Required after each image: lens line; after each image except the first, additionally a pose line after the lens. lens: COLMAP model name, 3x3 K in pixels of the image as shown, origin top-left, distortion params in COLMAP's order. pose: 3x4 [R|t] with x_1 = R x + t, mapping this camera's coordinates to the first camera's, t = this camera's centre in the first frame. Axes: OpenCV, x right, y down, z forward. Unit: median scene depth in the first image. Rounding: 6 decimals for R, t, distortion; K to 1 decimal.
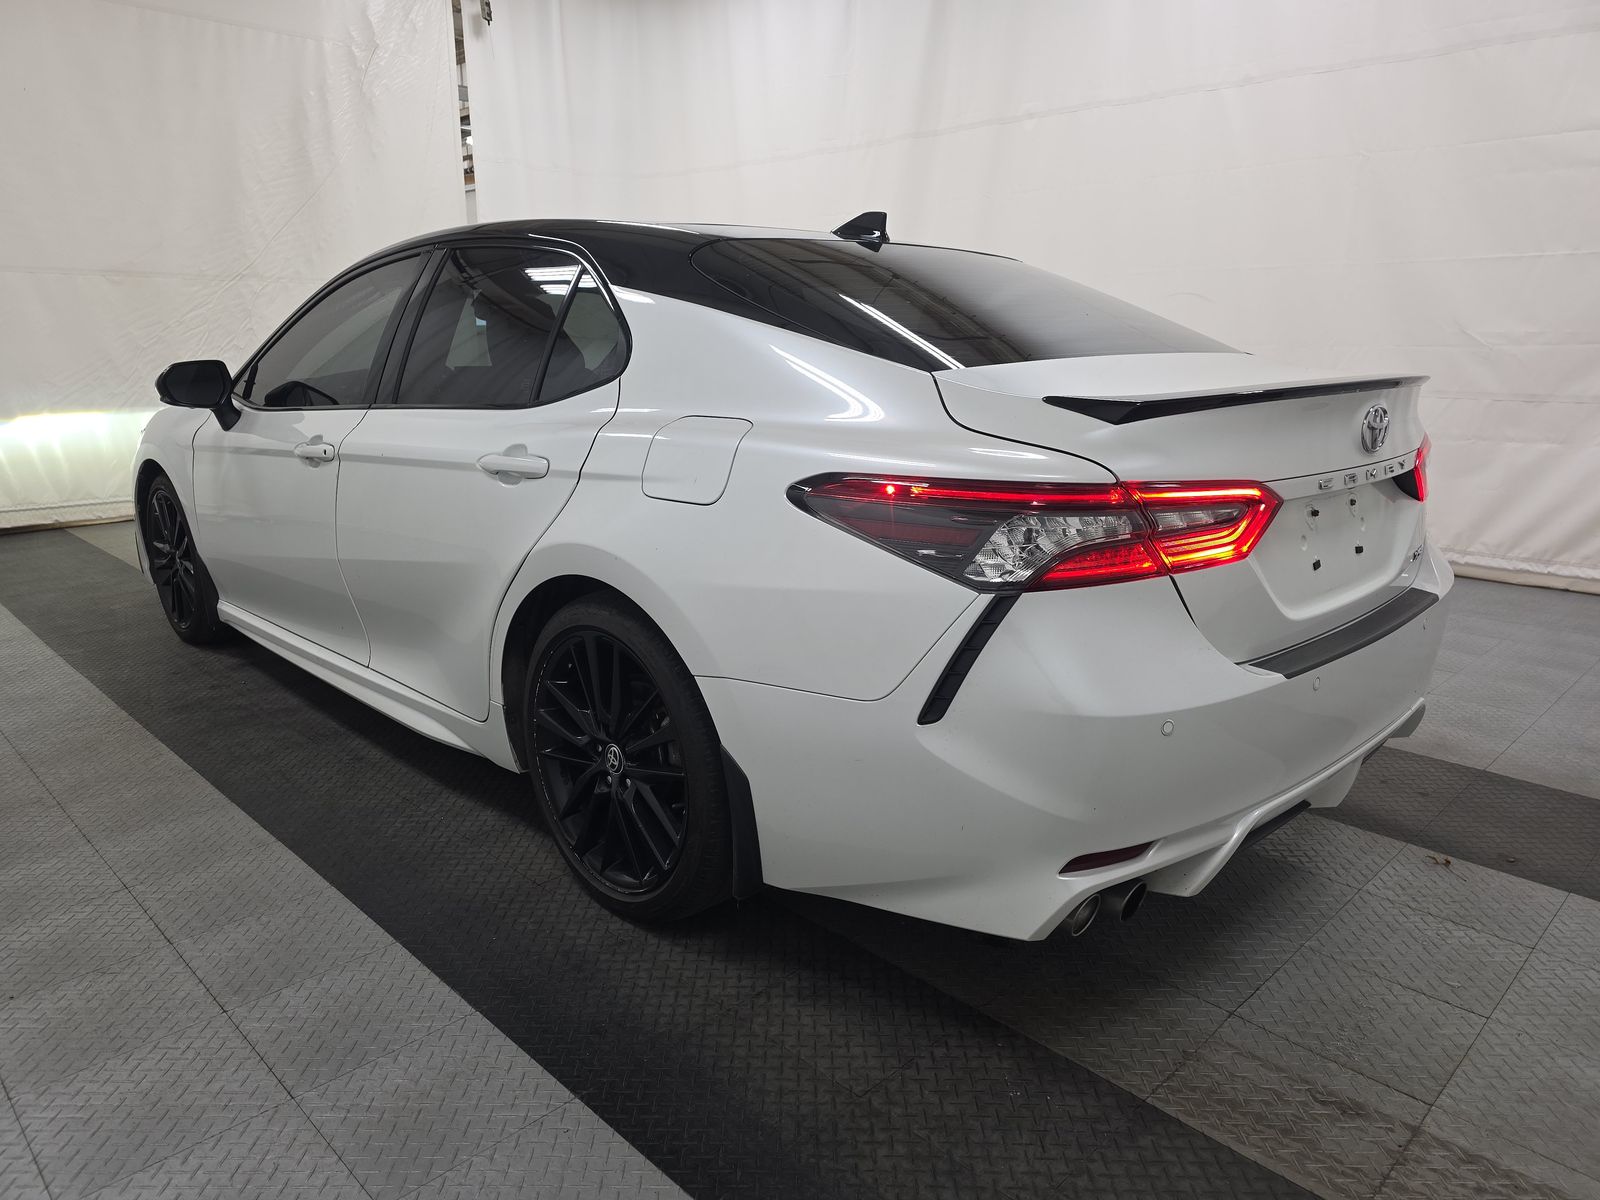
lens RADIAL K [[1075.1, 0, 792.7], [0, 1075.1, 590.9], [0, 0, 1]] dist [0.026586, -0.018648]
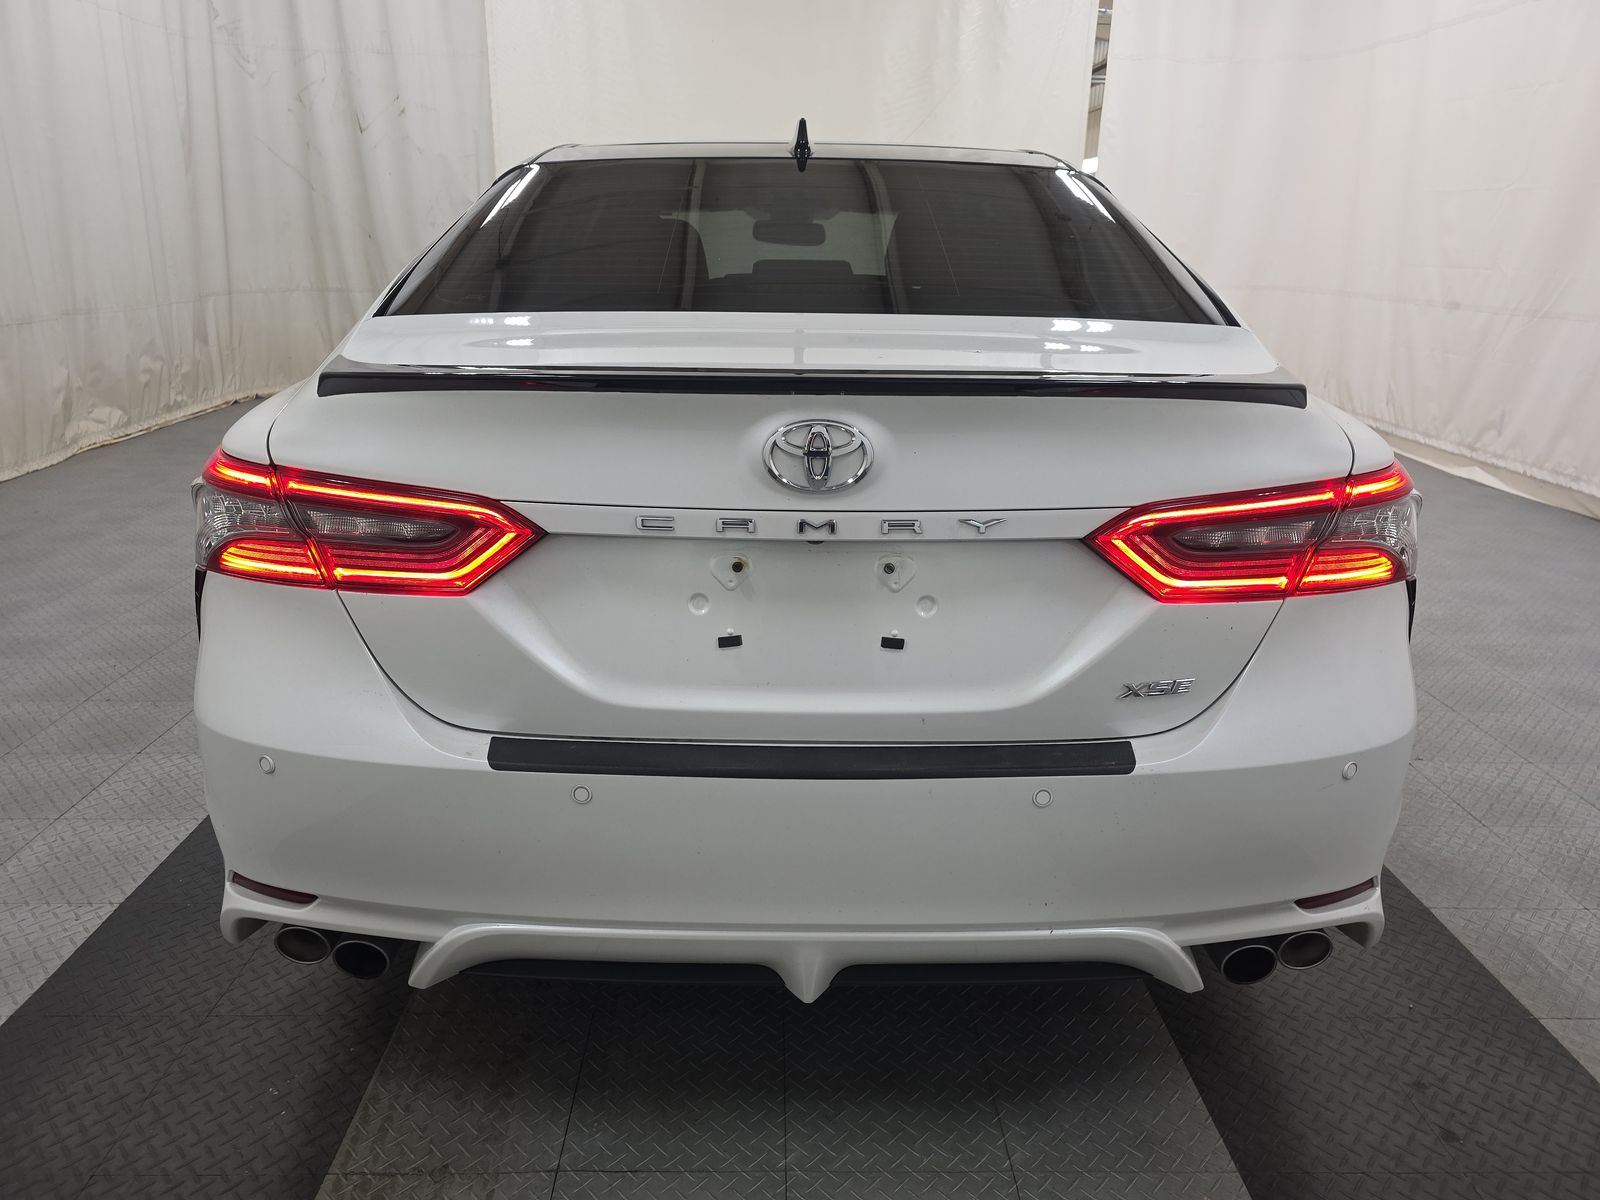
lens RADIAL K [[1075.1, 0, 803.7], [0, 1075.1, 599.7], [0, 0, 1]] dist [0.026586, -0.018648]
pose [[0.737136, 0.235474, -0.633390, 0.978640], [-0.183478, 0.971853, 0.147773, -0.167298], [0.650359, 0.007284, 0.759592, 0.539624]]
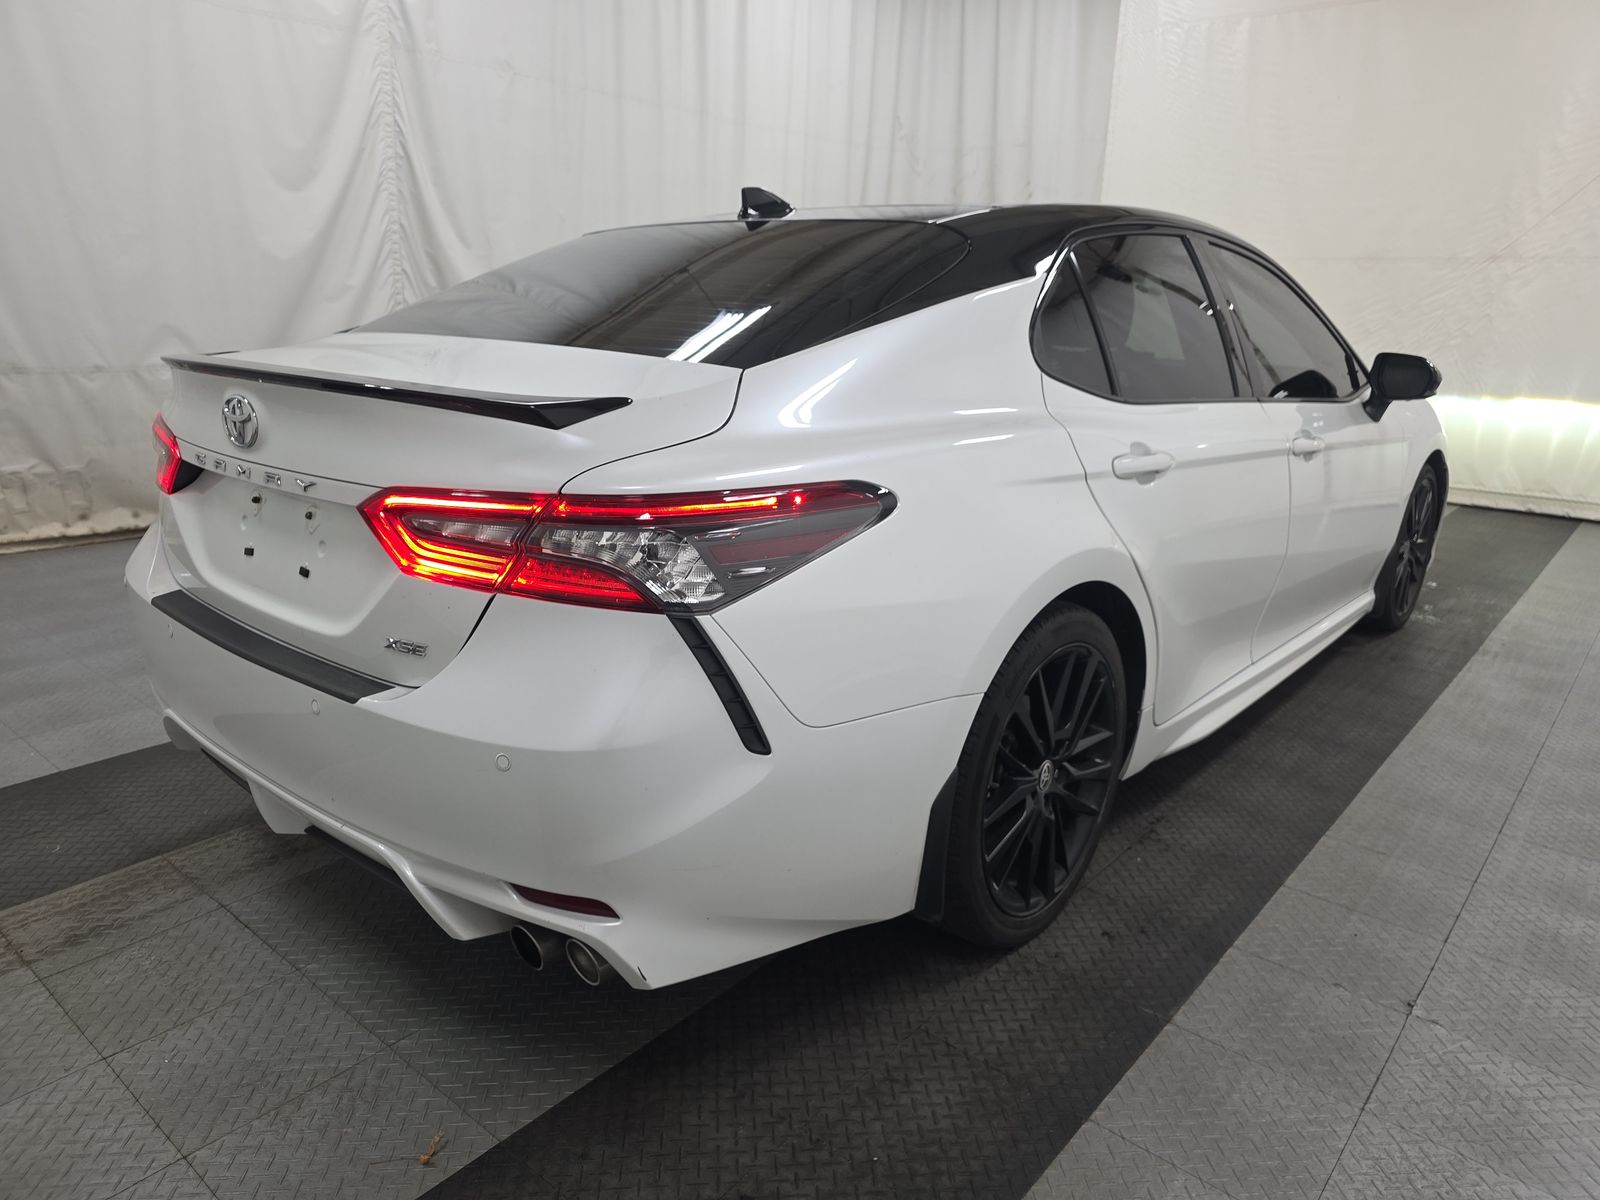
lens RADIAL K [[1075.1, 0, 796.9], [0, 1075.1, 607.5], [0, 0, 1]] dist [0.026586, -0.018648]
pose [[0.106802, 0.285422, -0.952433, 1.539559], [-0.259971, 0.932605, 0.250328, -0.366468], [0.959692, 0.220869, 0.173805, 1.370811]]
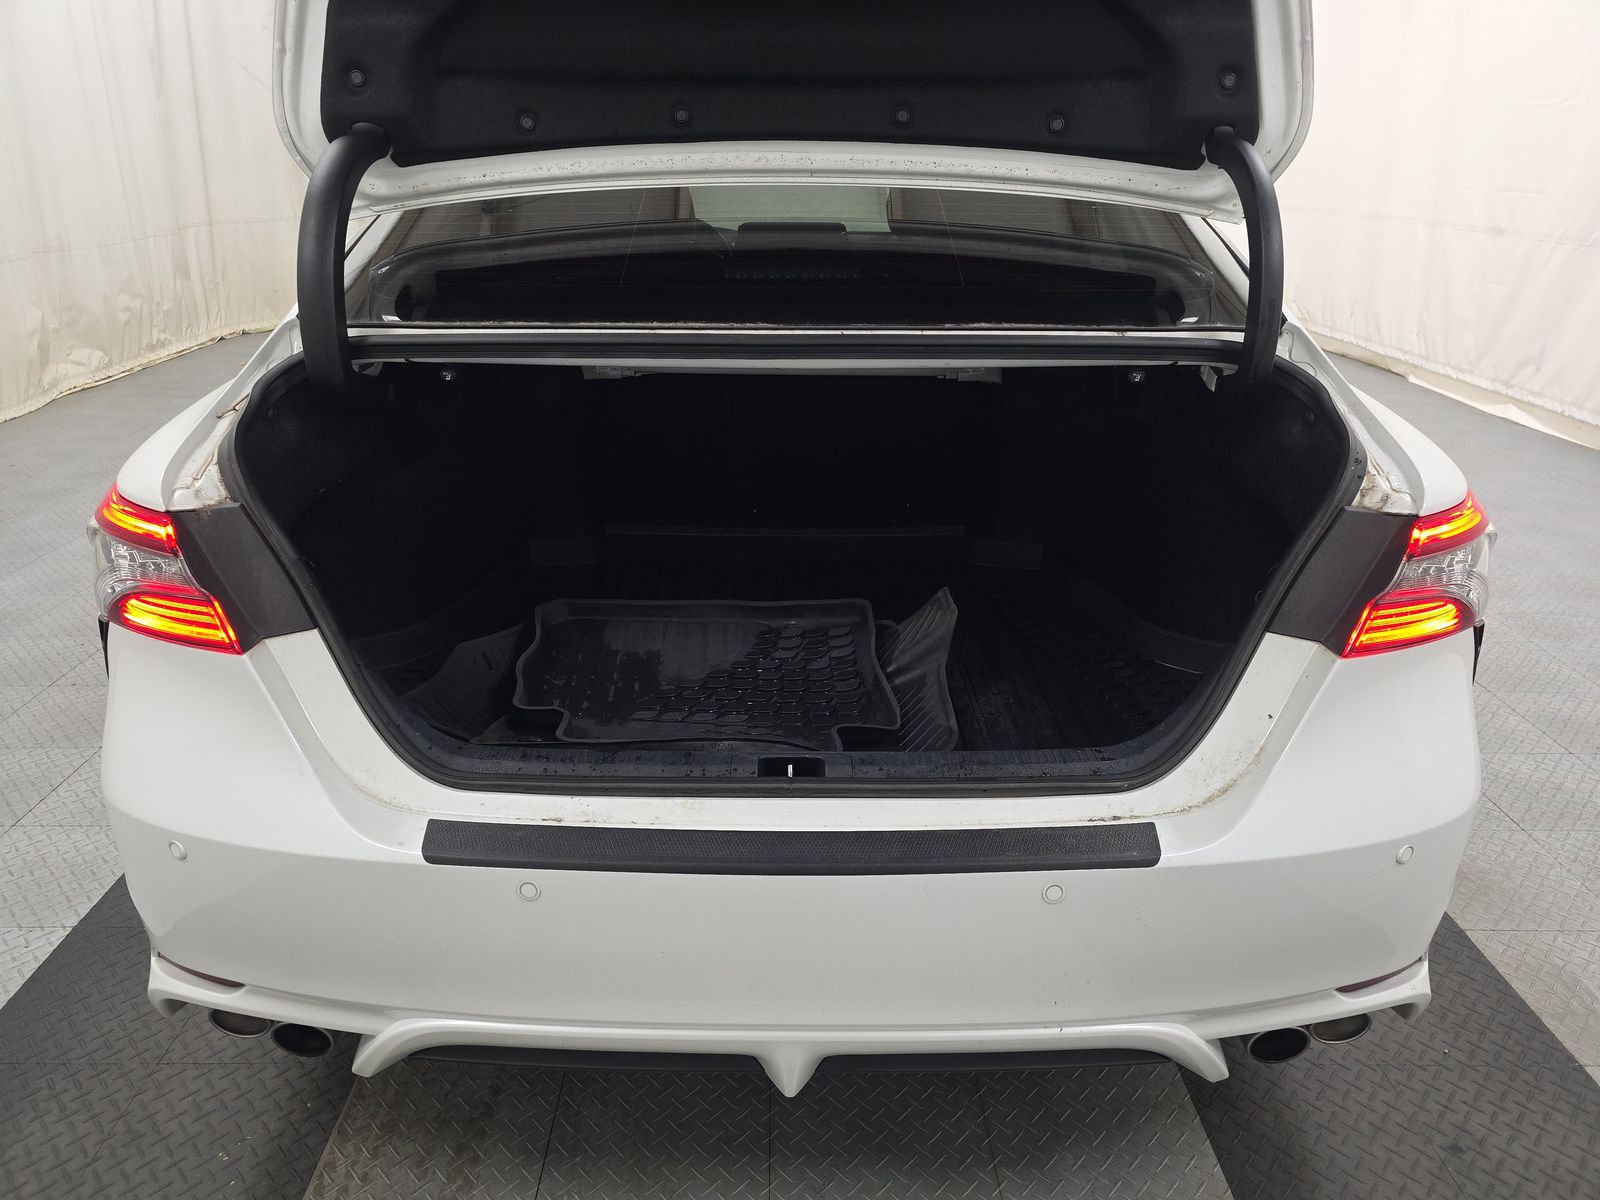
lens RADIAL K [[1075.1, 0, 796.4], [0, 1075.1, 600.6], [0, 0, 1]] dist [0.026586, -0.018648]
pose [[0.728703, 0.280452, -0.624771, 0.911348], [-0.178983, 0.958585, 0.221540, -0.236393], [0.661028, -0.049613, 0.748720, 0.623279]]
